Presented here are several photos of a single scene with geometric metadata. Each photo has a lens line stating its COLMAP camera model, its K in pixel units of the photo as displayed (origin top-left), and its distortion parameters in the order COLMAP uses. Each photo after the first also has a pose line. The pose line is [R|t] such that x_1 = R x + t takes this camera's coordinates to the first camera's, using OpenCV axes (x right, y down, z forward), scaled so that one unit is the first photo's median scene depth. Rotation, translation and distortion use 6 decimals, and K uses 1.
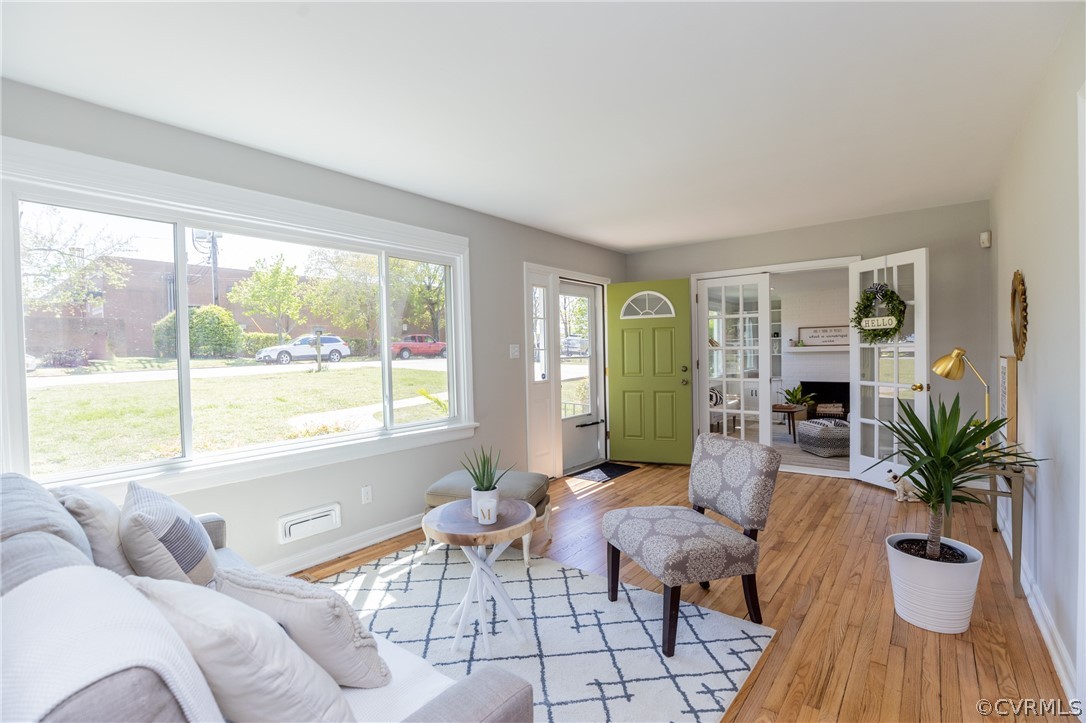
lens RADIAL K [[492.4, 0, 544.0], [0, 492.4, 364.7], [0, 0, 1]] dist [-0.031170, 0.000093]
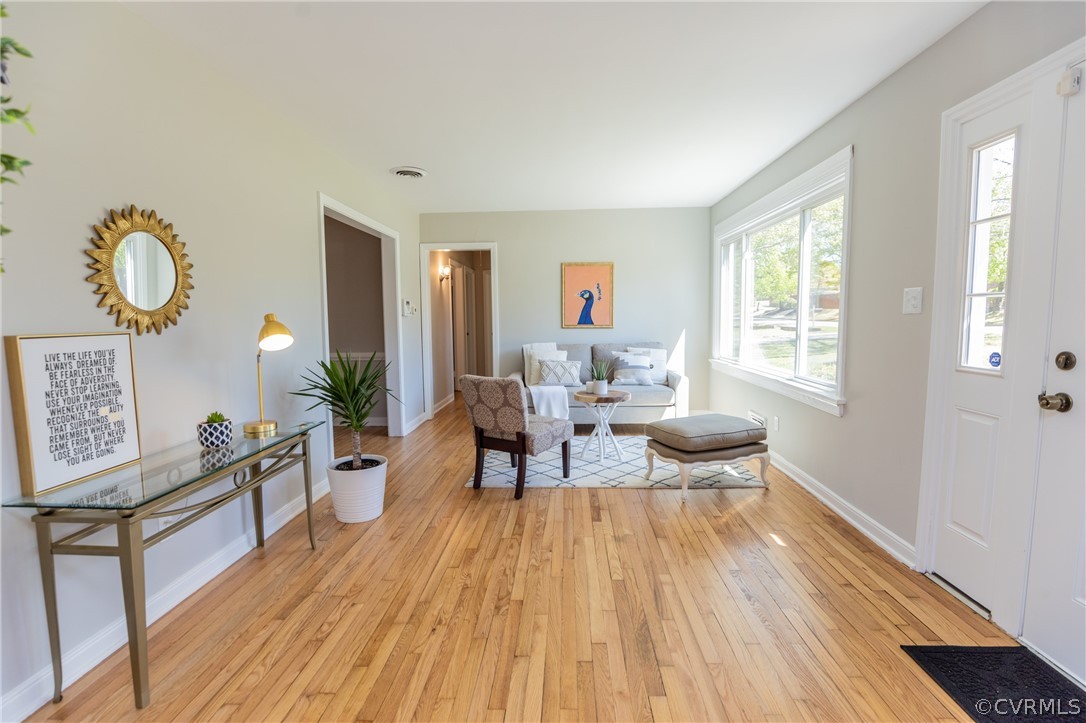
lens RADIAL K [[492.4, 0, 544.0], [0, 492.4, 364.7], [0, 0, 1]] dist [-0.031170, 0.000093]
pose [[-0.811155, 0.088324, -0.578123, 0.540906], [0.014976, 0.991343, 0.130441, -0.029923], [0.584640, 0.097150, -0.805455, 1.117848]]
